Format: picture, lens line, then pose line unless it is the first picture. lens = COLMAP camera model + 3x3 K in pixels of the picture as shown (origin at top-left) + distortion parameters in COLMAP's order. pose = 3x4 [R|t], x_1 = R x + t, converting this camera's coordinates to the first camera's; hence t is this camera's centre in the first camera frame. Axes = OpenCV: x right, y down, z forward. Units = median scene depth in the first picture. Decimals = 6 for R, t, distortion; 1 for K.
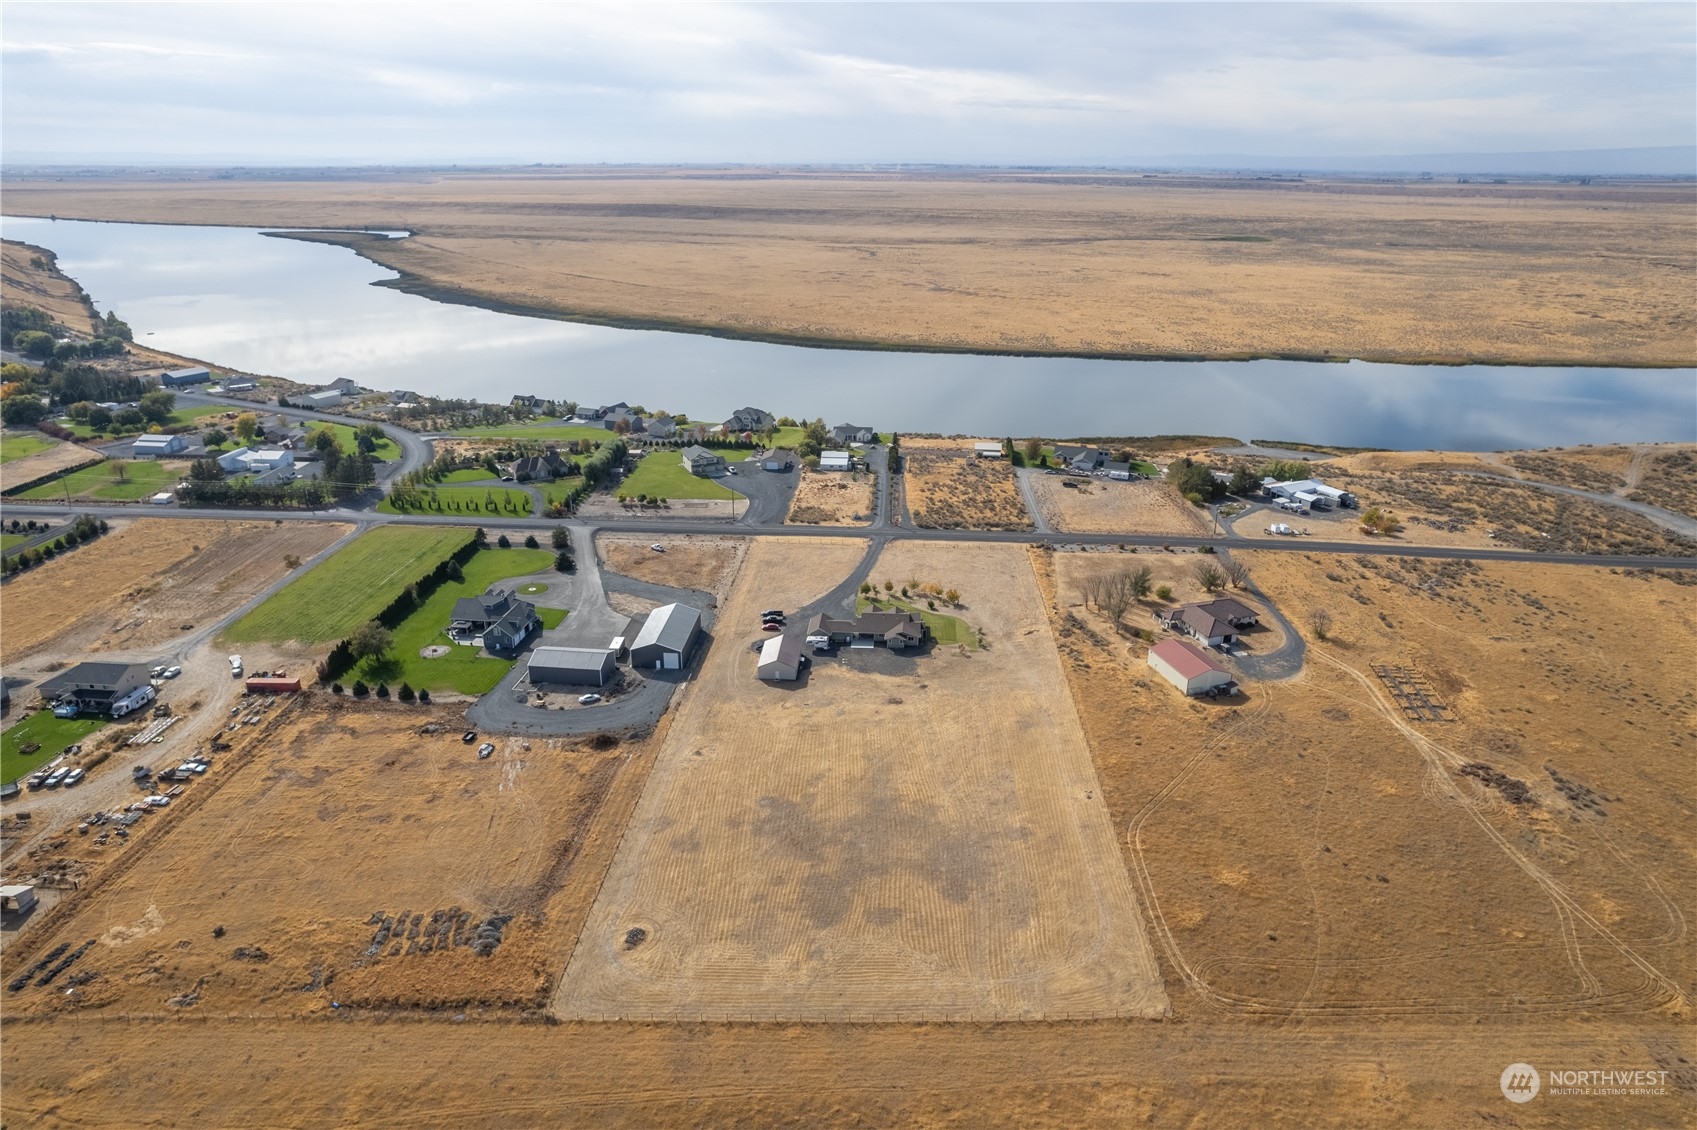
lens RADIAL K [[1095.8, 0, 850.0], [0, 1095.8, 558.1], [0, 0, 1]] dist [-0.067142, 0.051806]
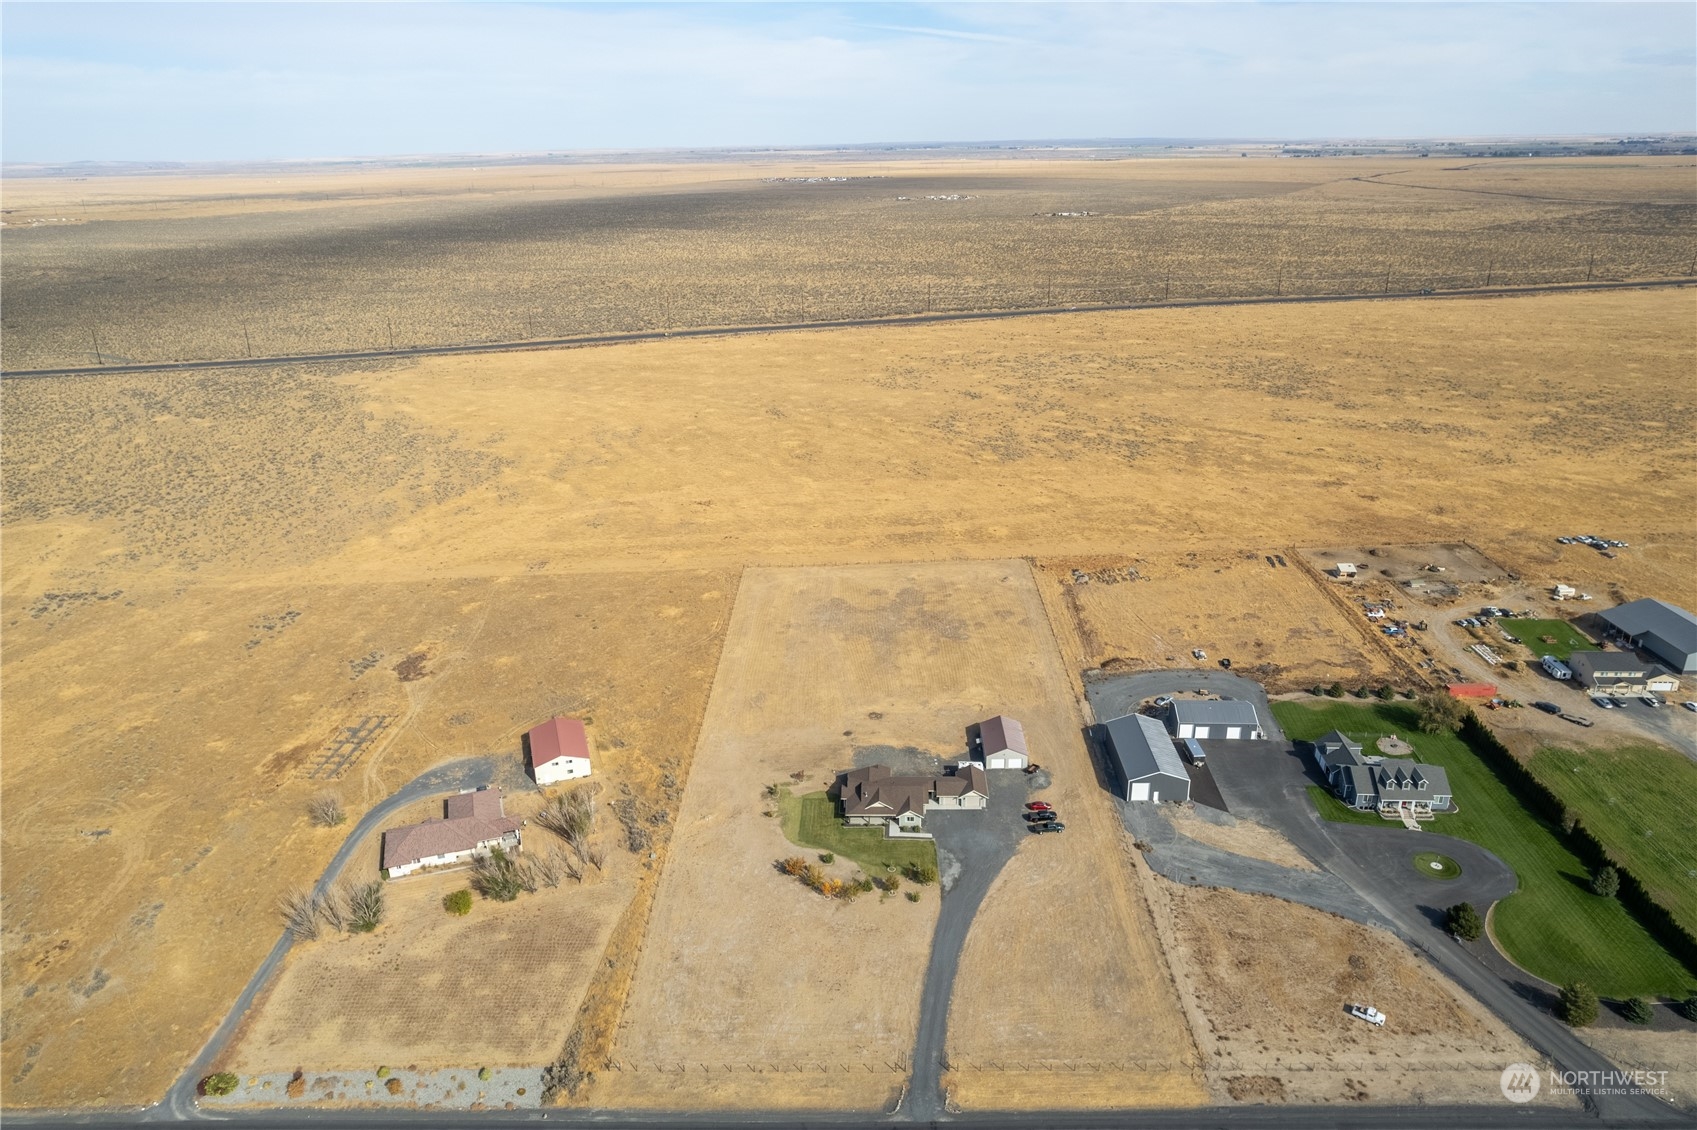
lens RADIAL K [[1095.8, 0, 857.3], [0, 1095.8, 576.4], [0, 0, 1]] dist [-0.067142, 0.051806]
pose [[-0.999114, 0.026338, -0.032829, 0.065296], [-0.002398, 0.743119, 0.669155, -0.484320], [0.042020, 0.668641, -0.742397, 1.230940]]
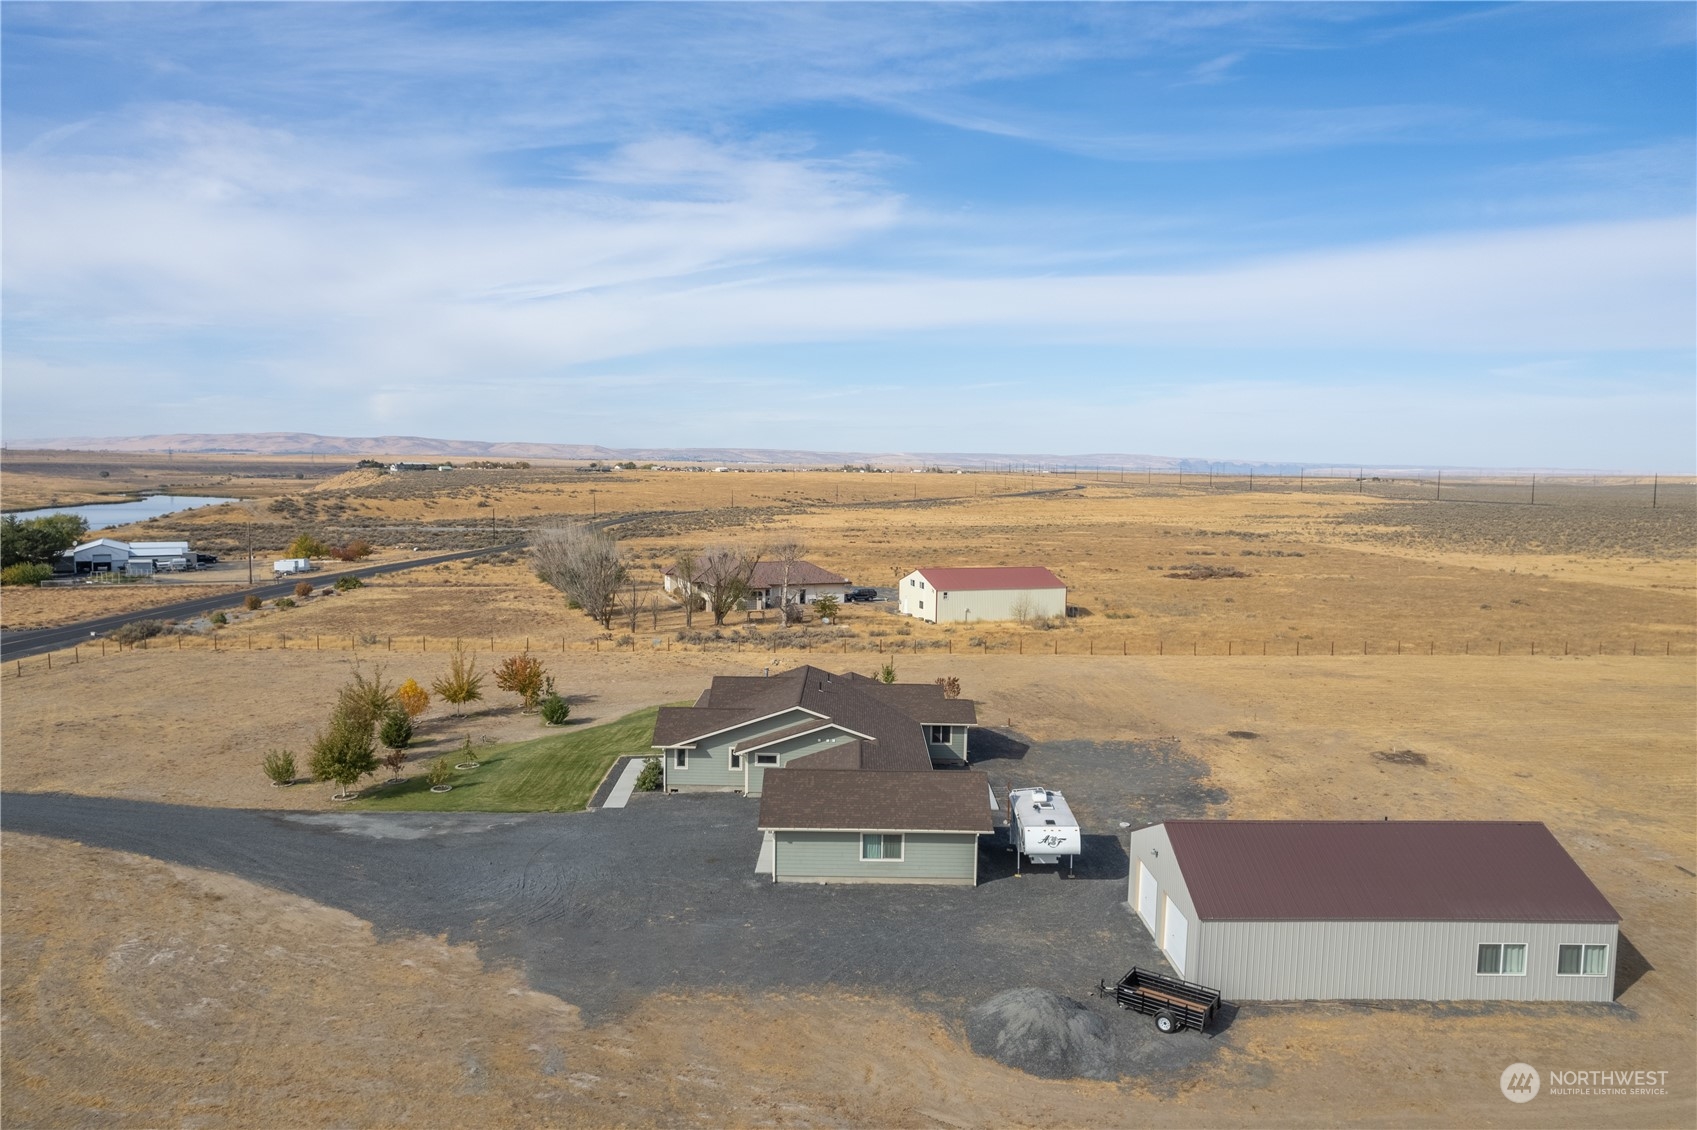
lens RADIAL K [[1095.8, 0, 846.8], [0, 1095.8, 566.4], [0, 0, 1]] dist [-0.067142, 0.051806]
pose [[-0.064415, -0.084529, 0.994337, -0.163341], [0.333383, 0.937336, 0.101280, 0.005626], [-0.940588, 0.338019, -0.032198, 0.824631]]
